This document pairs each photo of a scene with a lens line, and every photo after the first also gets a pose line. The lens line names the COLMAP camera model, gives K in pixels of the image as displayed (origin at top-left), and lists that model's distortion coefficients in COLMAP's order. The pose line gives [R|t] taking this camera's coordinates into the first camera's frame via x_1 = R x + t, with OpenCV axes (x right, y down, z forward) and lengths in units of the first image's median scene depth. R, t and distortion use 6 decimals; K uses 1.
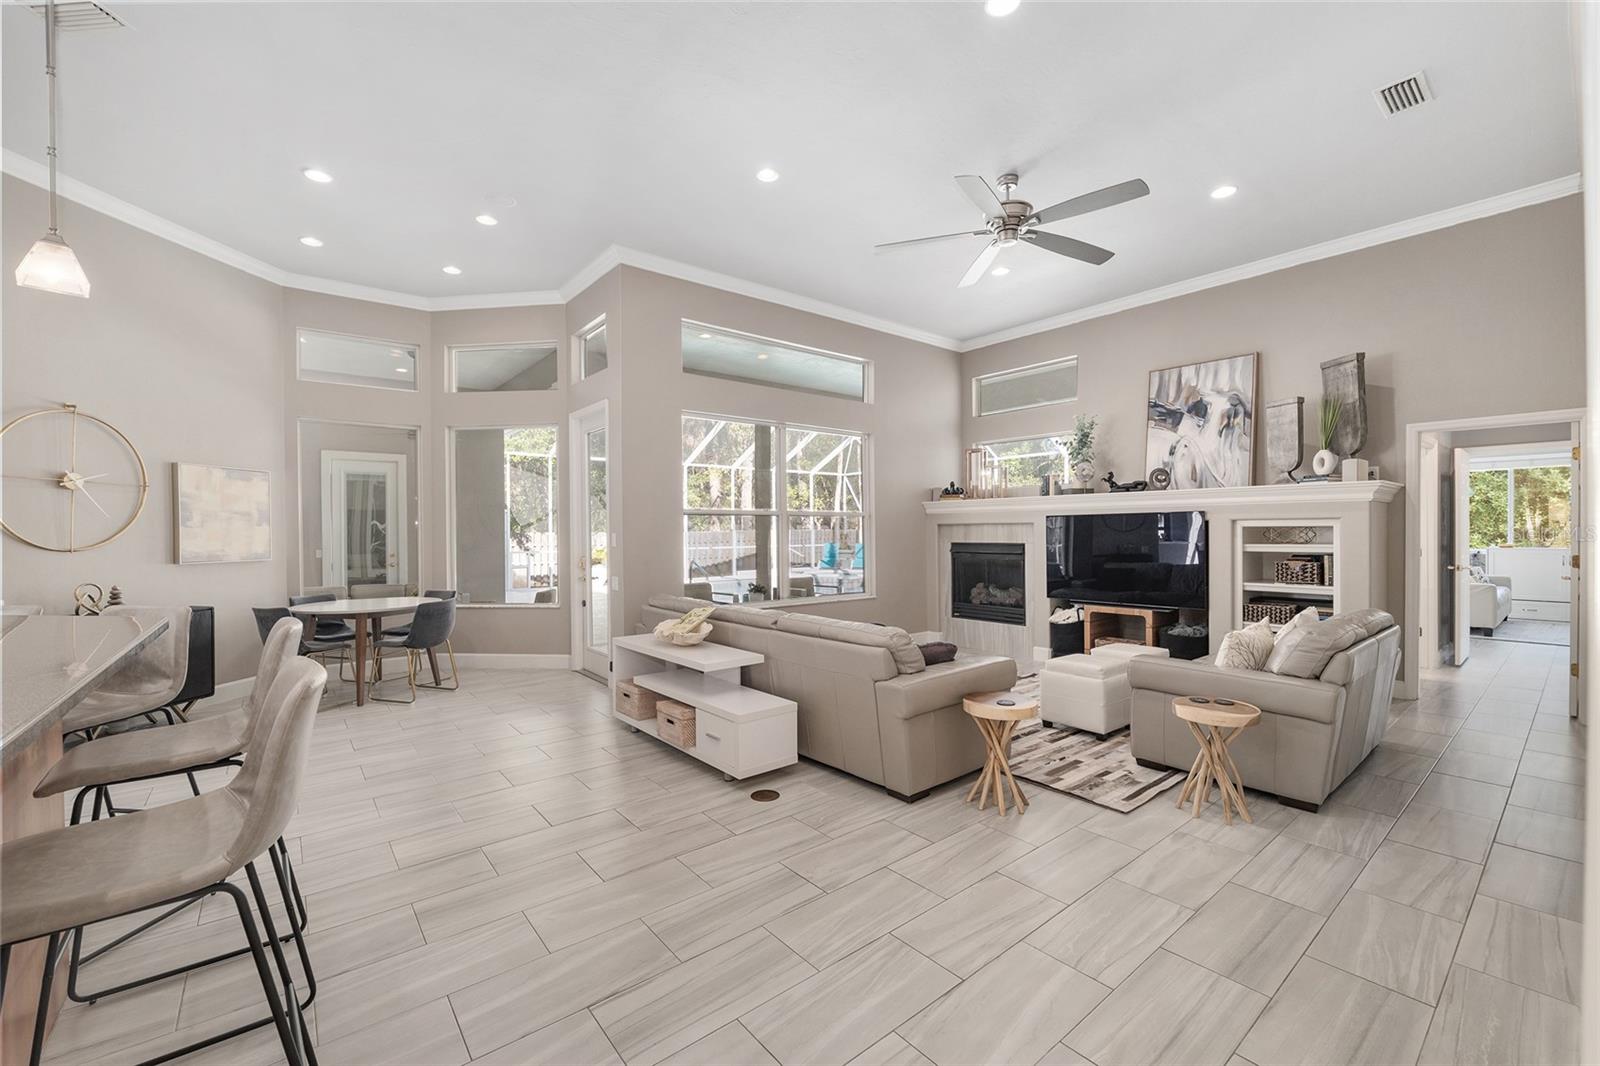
lens RADIAL K [[664.6, 0, 803.8], [0, 664.6, 539.3], [0, 0, 1]] dist [-0.018419, -0.000938]
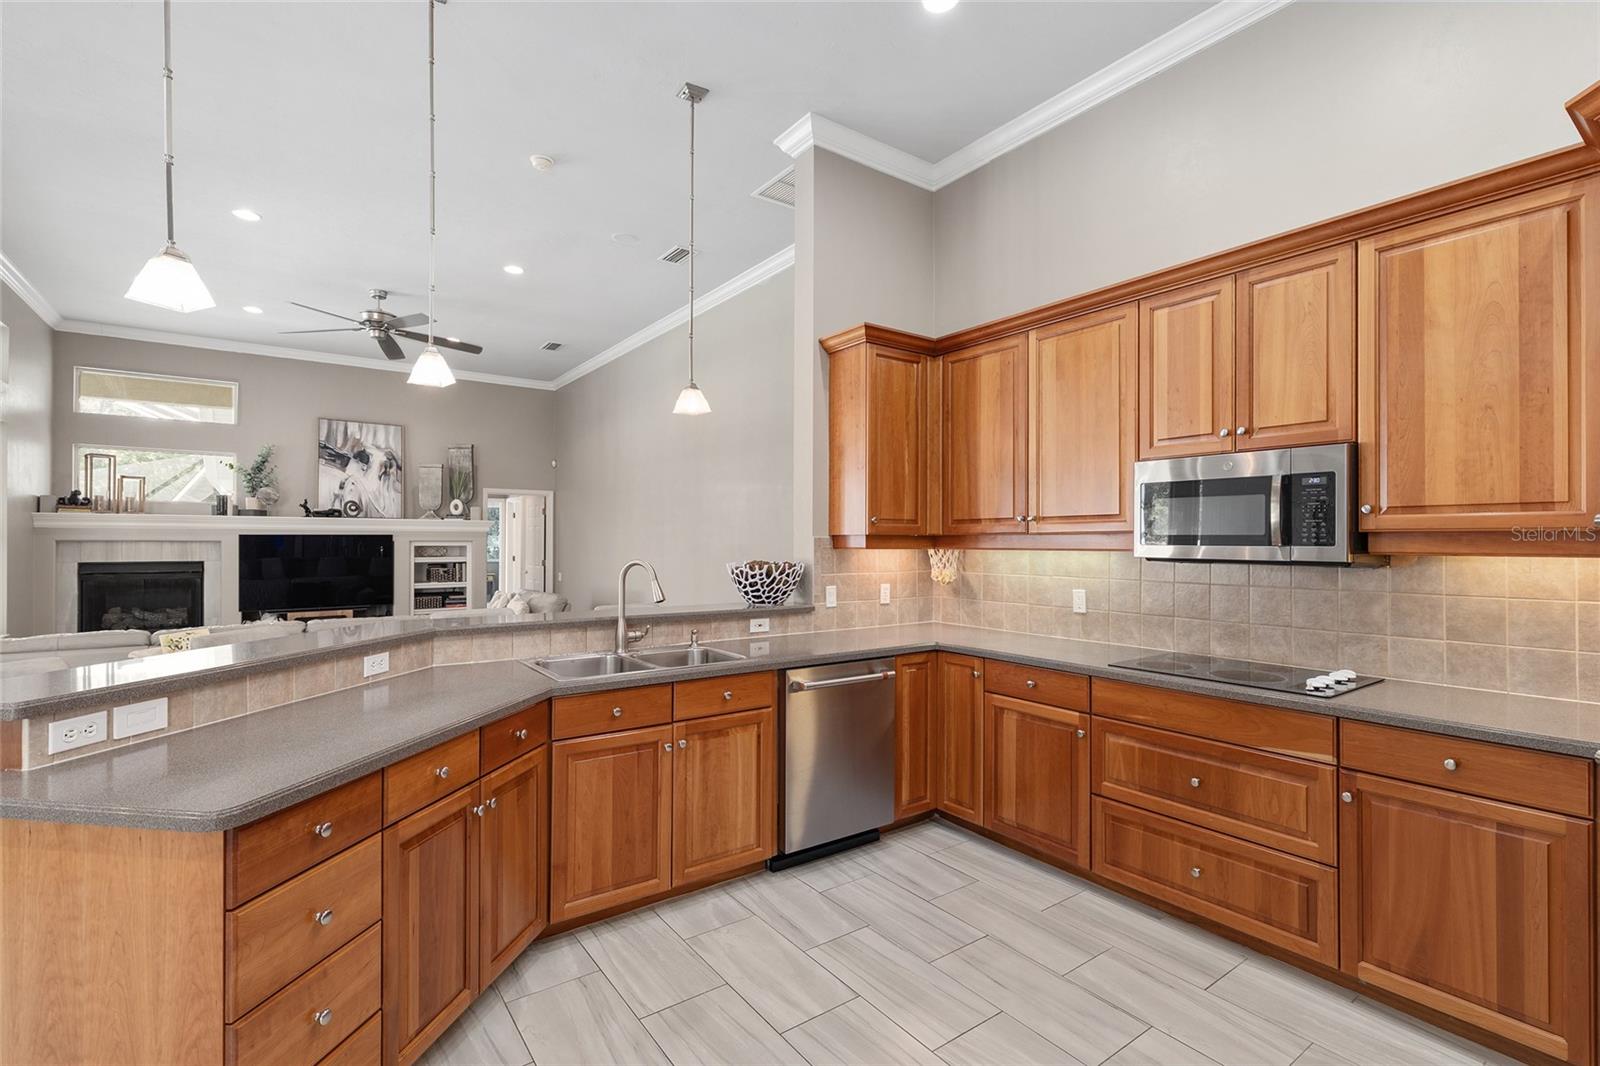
lens RADIAL K [[743.8, 0, 806.0], [0, 743.8, 534.0], [0, 0, 1]] dist [-0.001270, 0.000743]
pose [[0.065121, 0.010310, 0.997824, -0.861442], [0.003624, 0.999938, -0.010569, -0.022843], [-0.997871, 0.004304, 0.065079, 0.006888]]
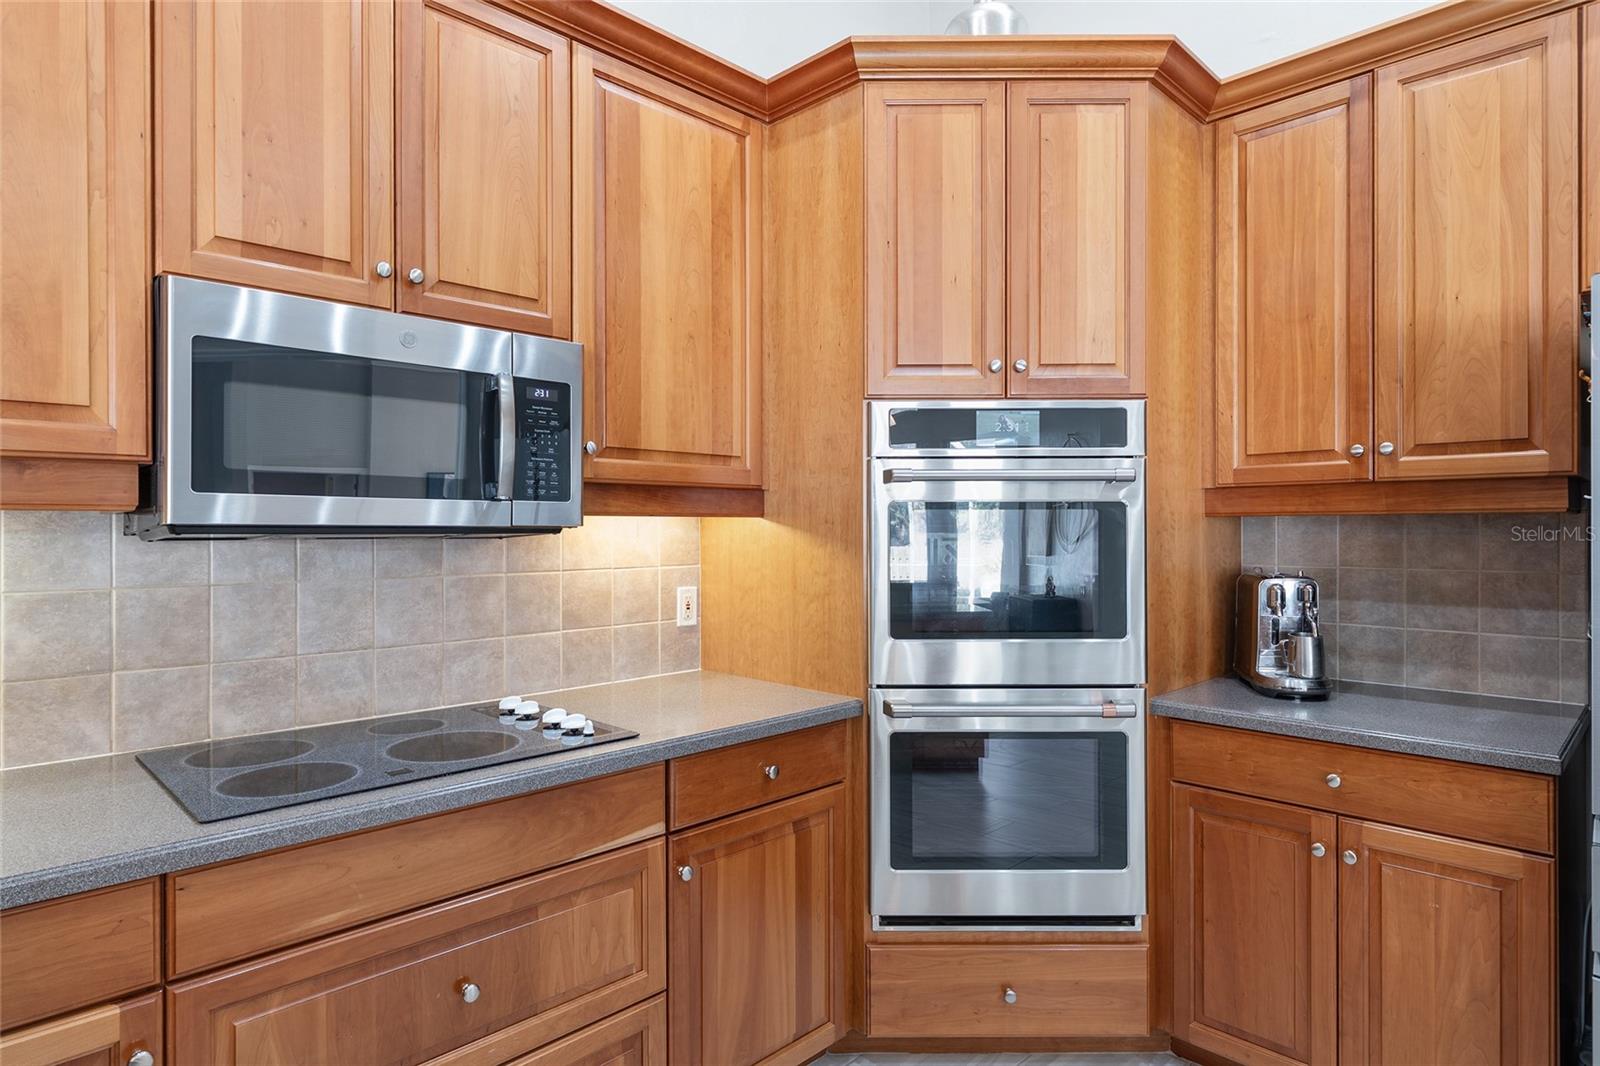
lens RADIAL K [[886.7, 0, 795.2], [0, 886.7, 524.0], [0, 0, 1]] dist [0.003077, 0.000210]
pose [[-0.997122, 0.005171, -0.075632, -0.470414], [0.005216, 0.999986, -0.000399, -0.010237], [0.075629, -0.000792, -0.997136, 0.062023]]
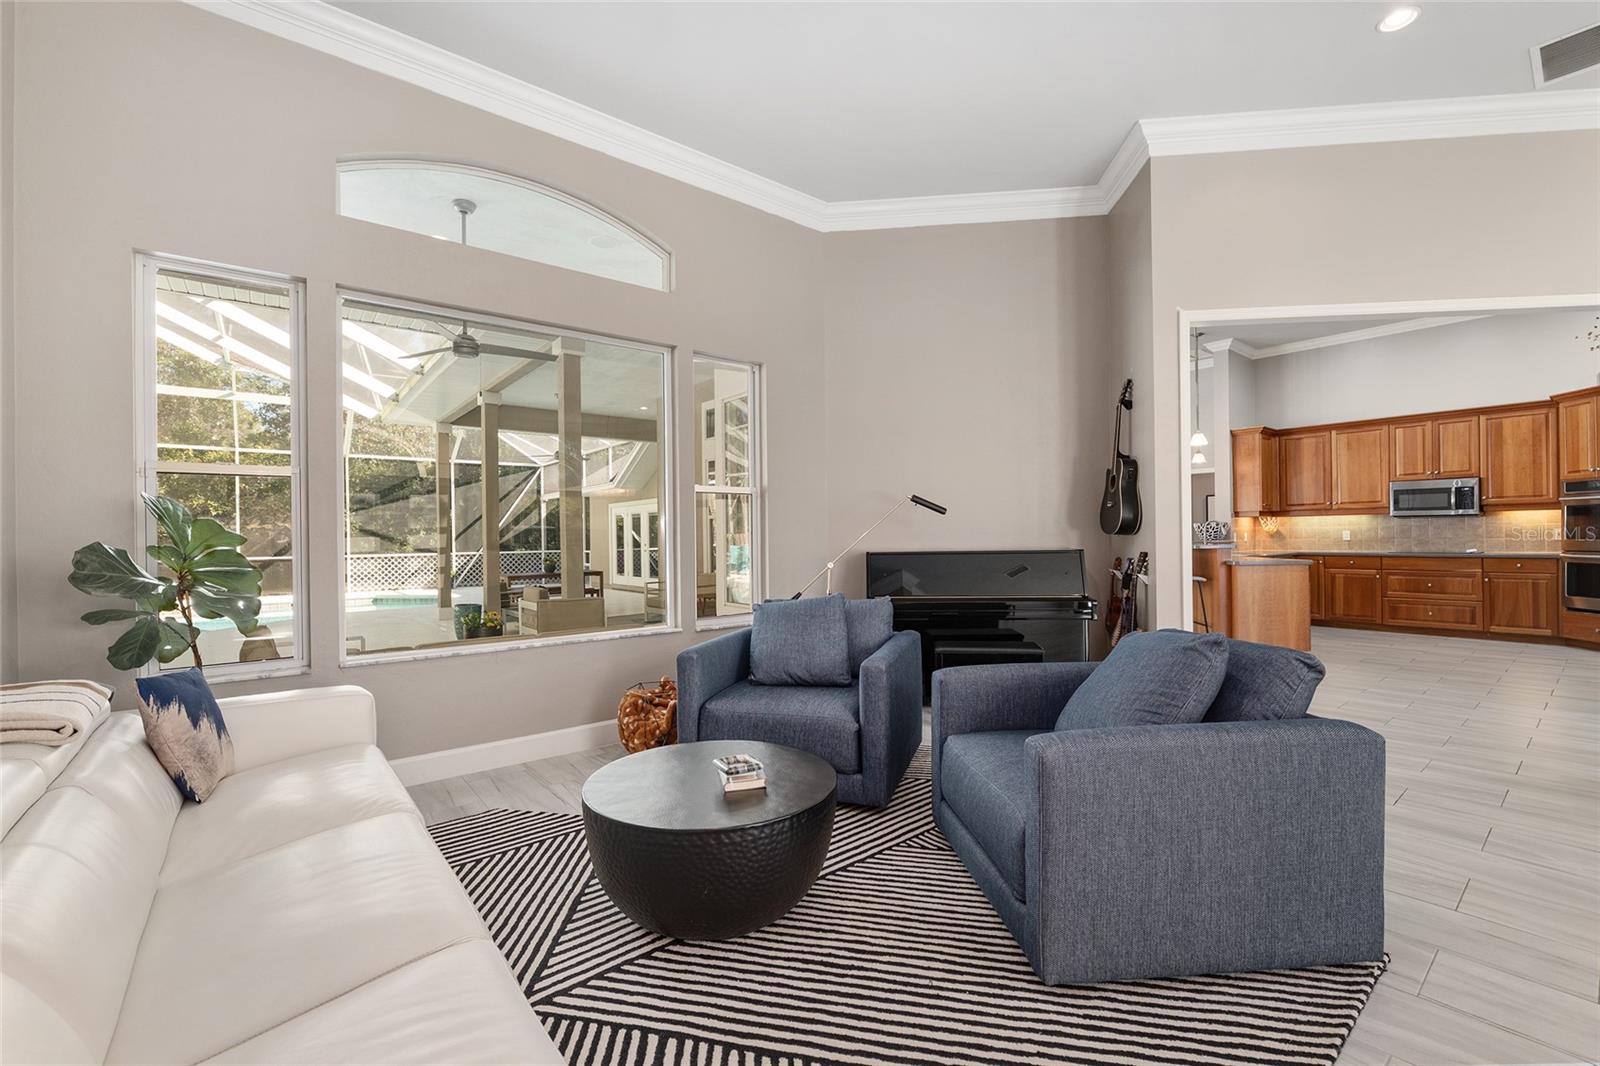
lens RADIAL K [[664.6, 0, 800.2], [0, 664.6, 536.8], [0, 0, 1]] dist [-0.018419, -0.000938]
pose [[0.015035, -0.000725, 0.999887, -1.656842], [0.019417, 0.999811, 0.000433, 0.007692], [-0.999698, 0.019409, 0.015046, 0.981513]]
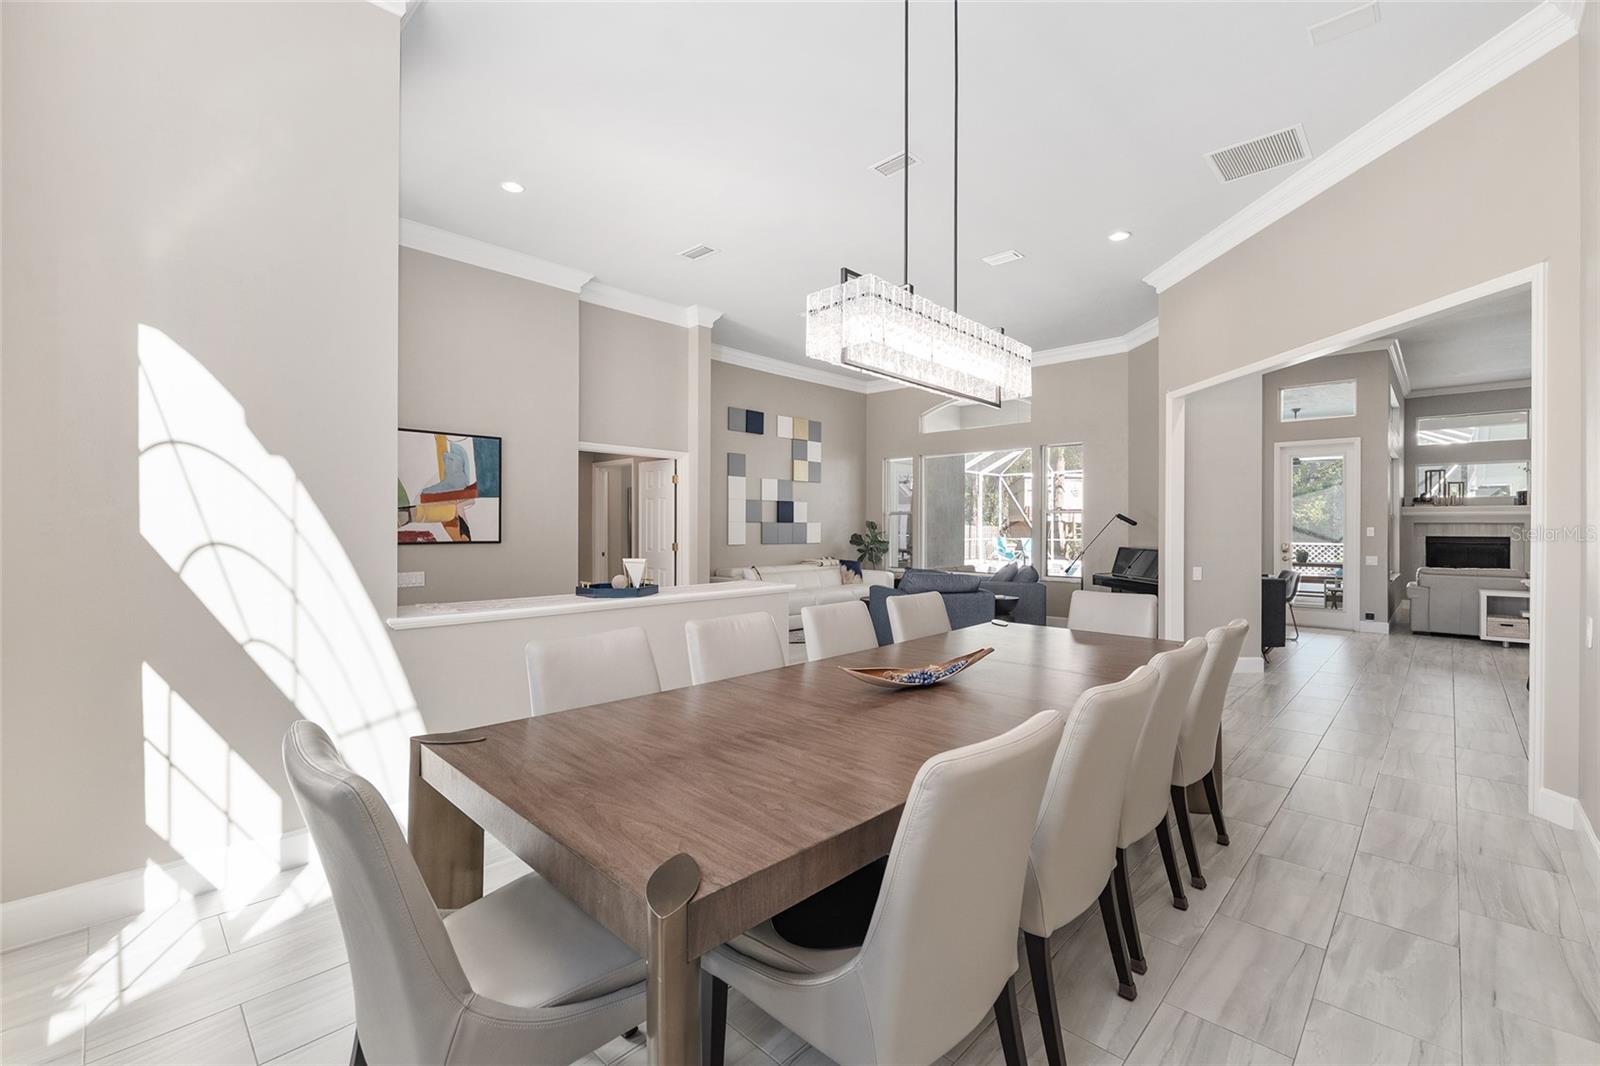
lens RADIAL K [[683.2, 0, 799.1], [0, 683.2, 529.1], [0, 0, 1]] dist [-0.007403, -0.000697]
pose [[0.993662, 0.002516, 0.112383, -1.651361], [-0.001702, 0.999972, -0.007331, 0.003593], [-0.112398, 0.007094, 0.993638, -0.386498]]
